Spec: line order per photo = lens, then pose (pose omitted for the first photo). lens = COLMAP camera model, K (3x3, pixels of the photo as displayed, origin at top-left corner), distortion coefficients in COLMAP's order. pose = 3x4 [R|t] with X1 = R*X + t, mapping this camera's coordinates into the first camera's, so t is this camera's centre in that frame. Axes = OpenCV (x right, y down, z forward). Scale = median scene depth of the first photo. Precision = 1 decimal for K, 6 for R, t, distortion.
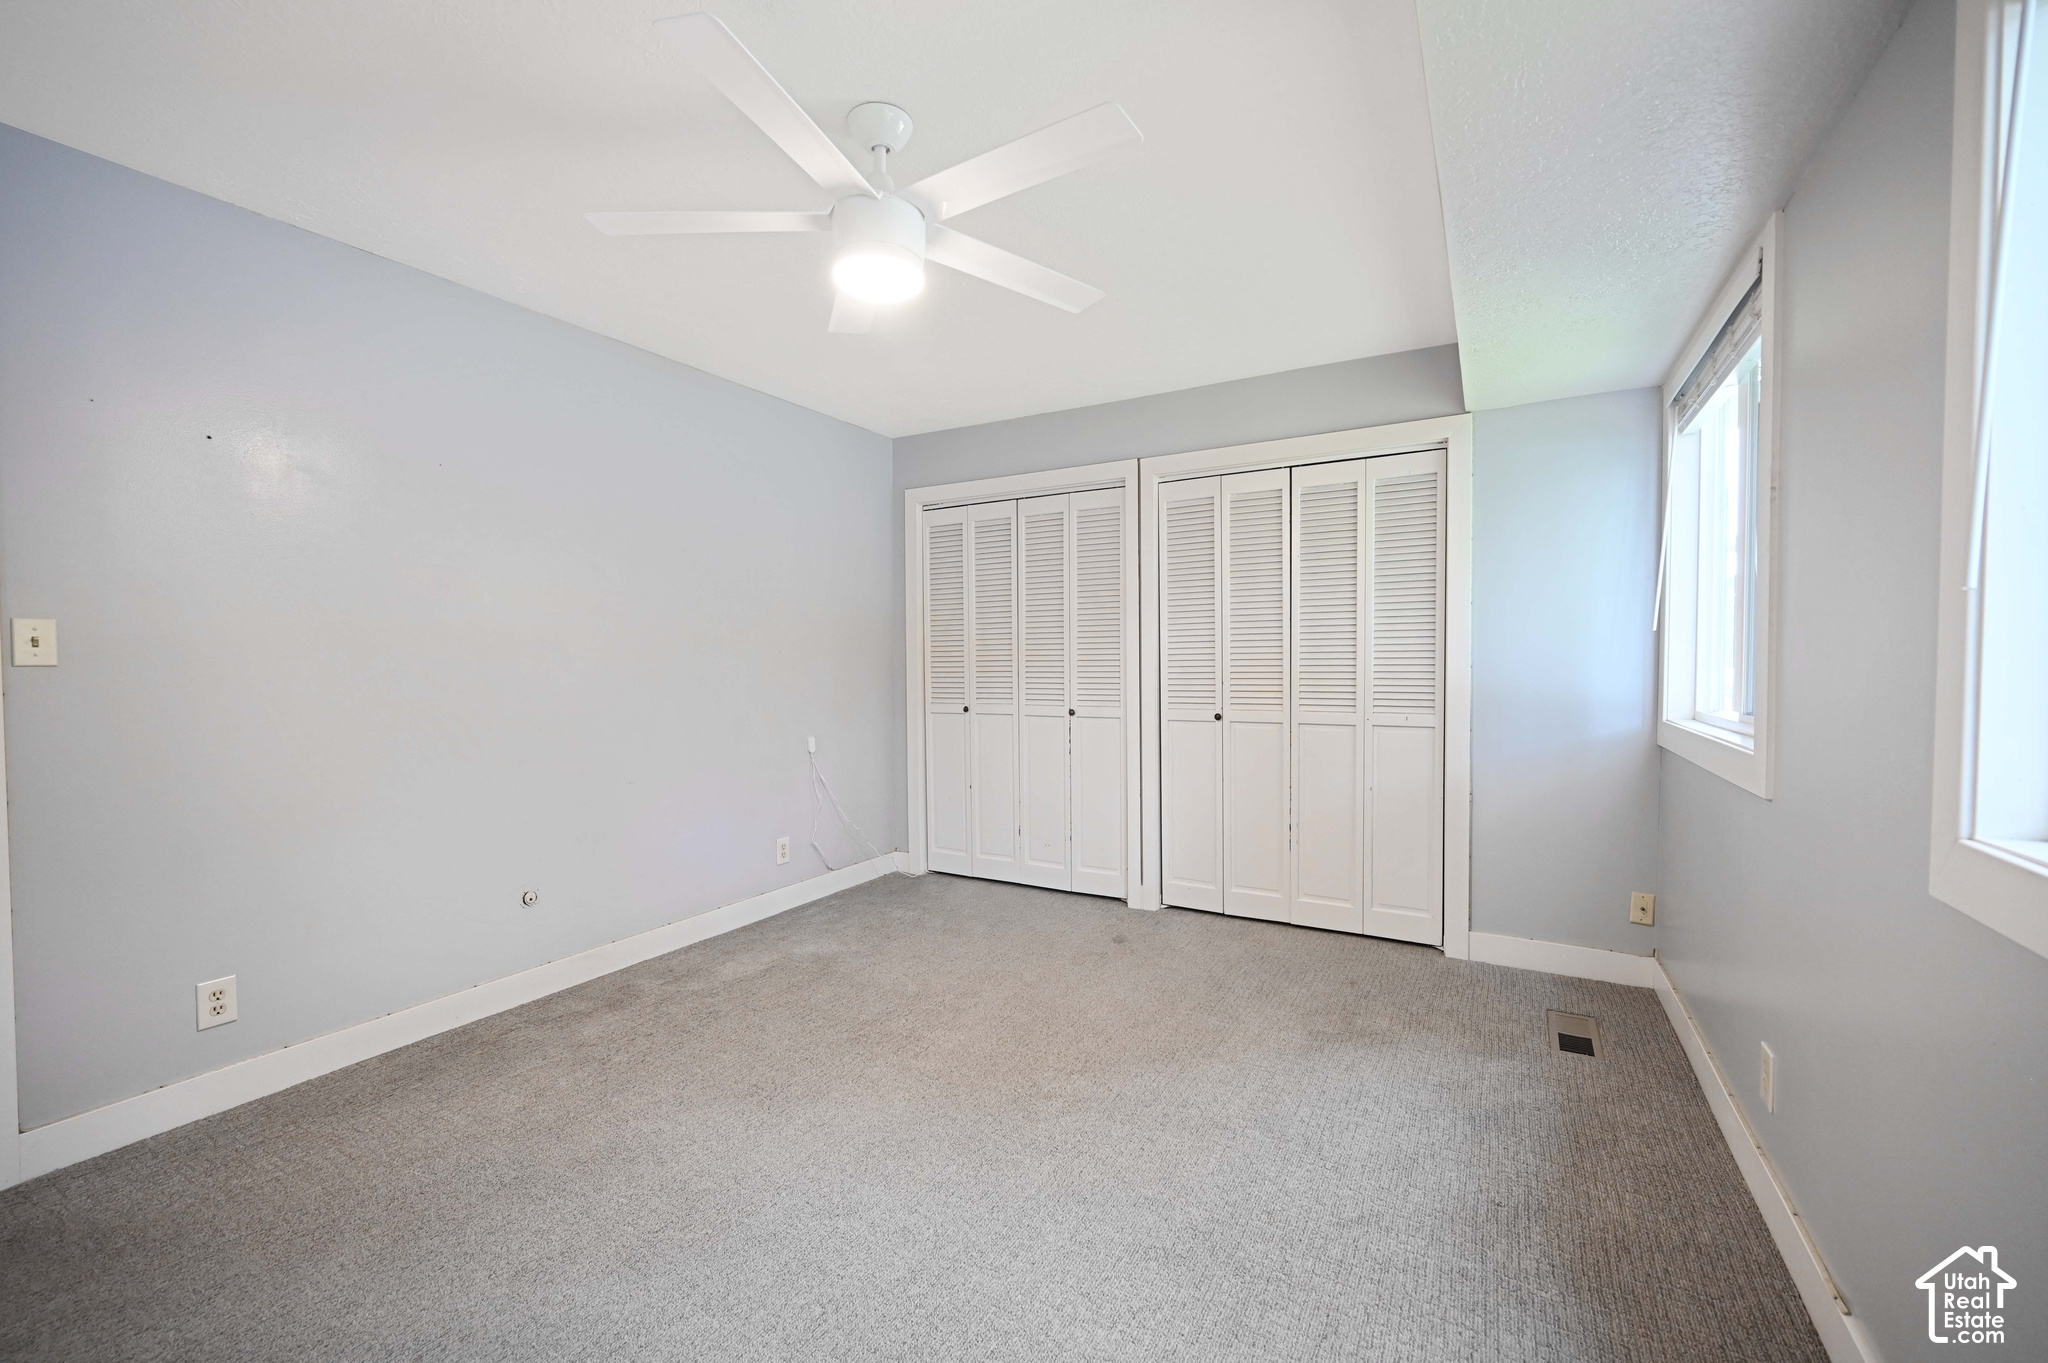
lens RADIAL K [[822.7, 0, 1024.0], [0, 822.7, 681.5], [0, 0, 1]] dist [0.001263, 0.000144]
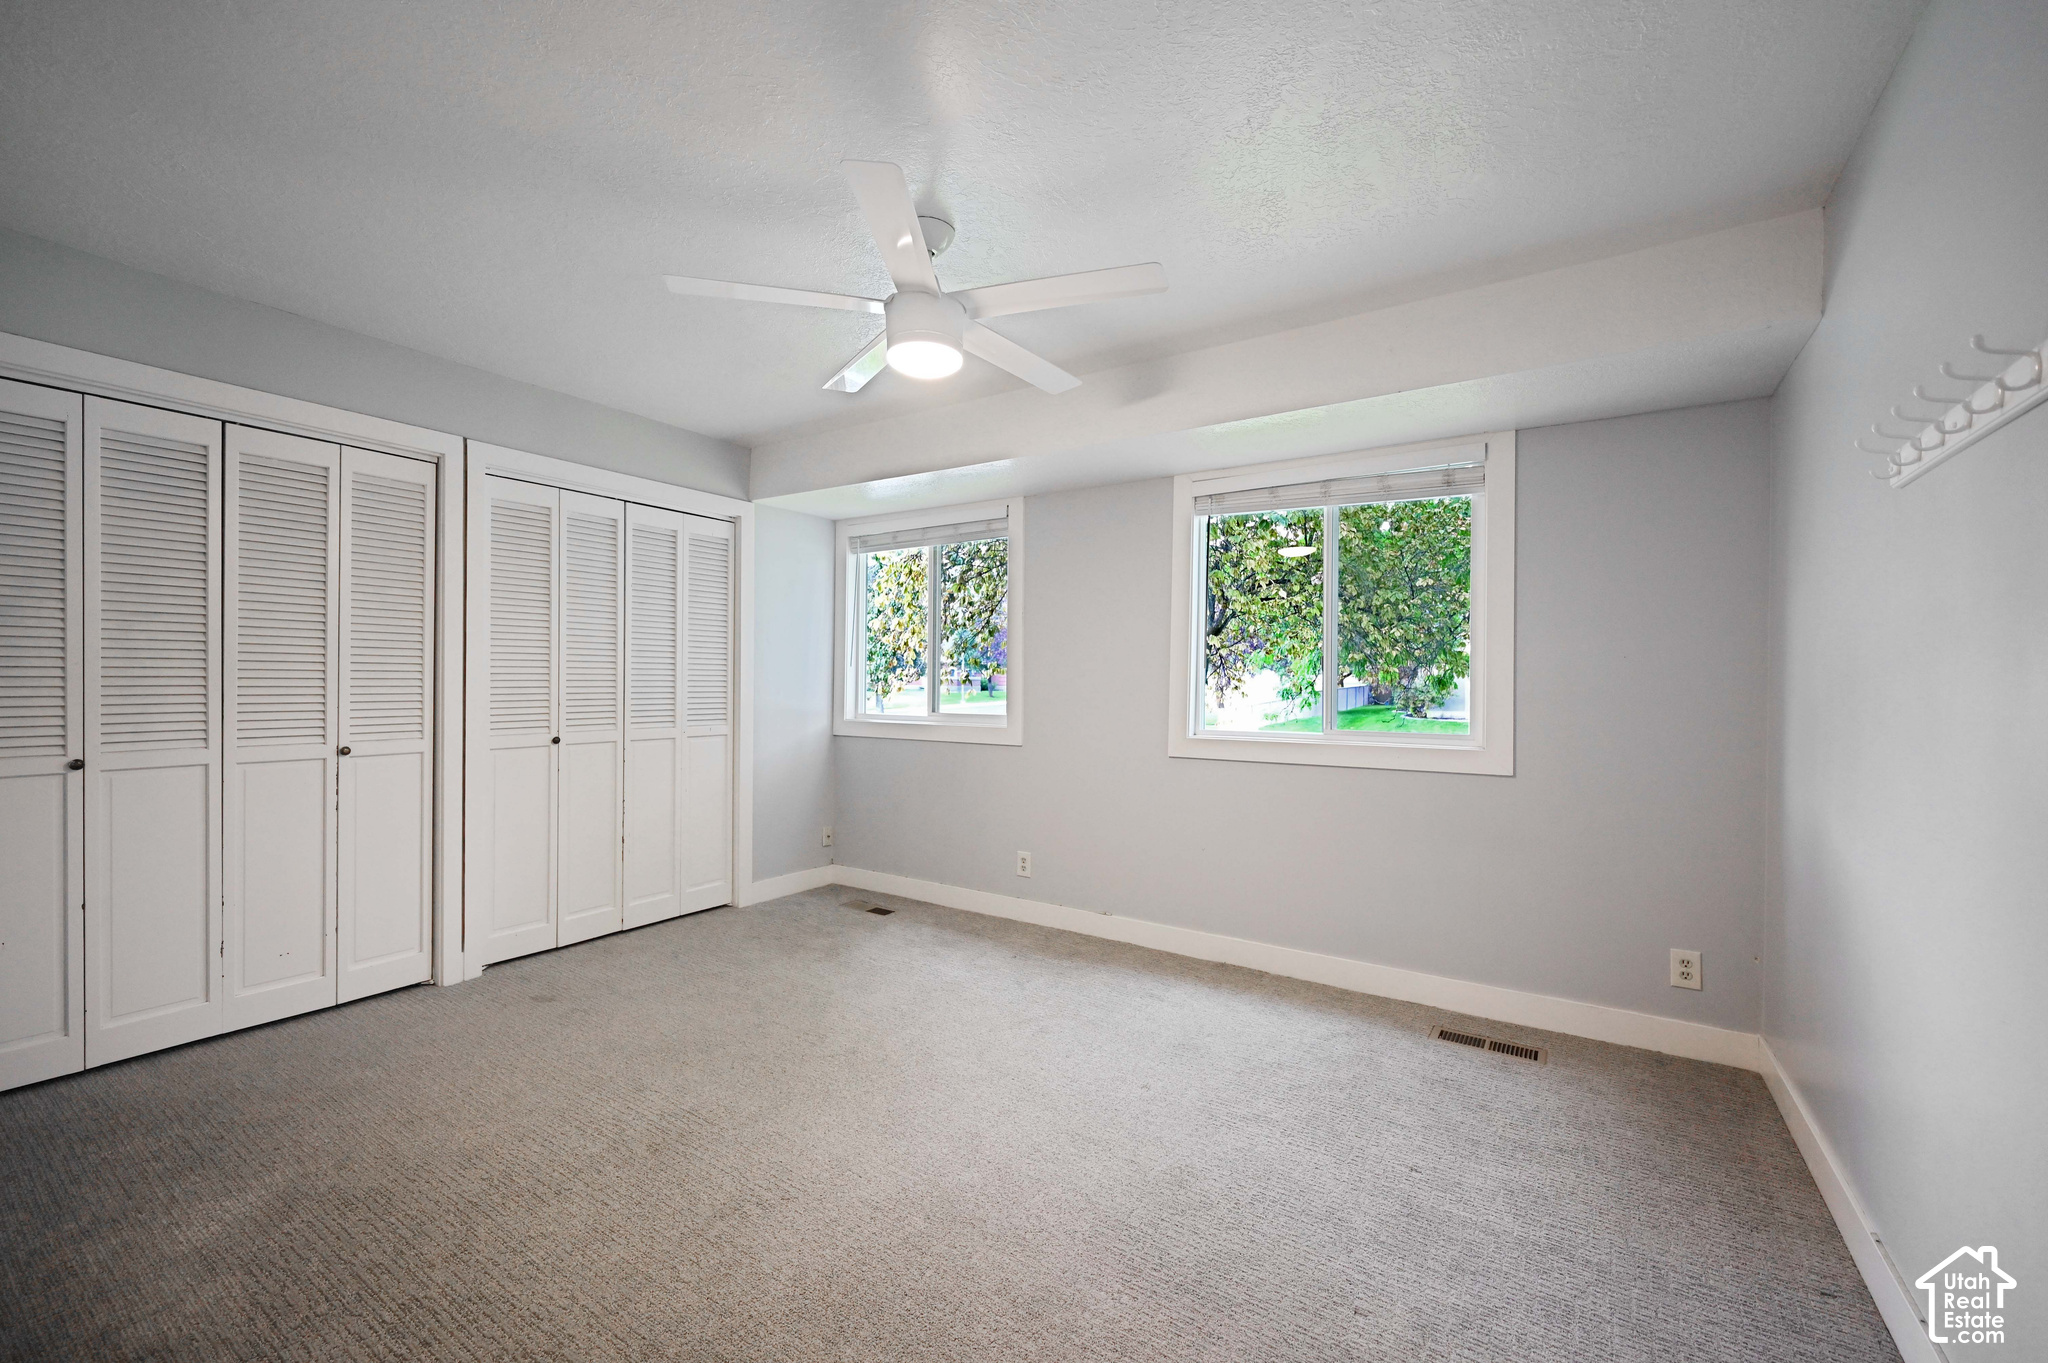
lens RADIAL K [[822.7, 0, 1024.0], [0, 822.7, 681.5], [0, 0, 1]] dist [0.001263, 0.000144]
pose [[0.060991, 0.007771, 0.998108, -0.709260], [0.015798, 0.999837, -0.008749, -0.008497], [-0.998013, 0.016302, 0.060858, 0.419276]]
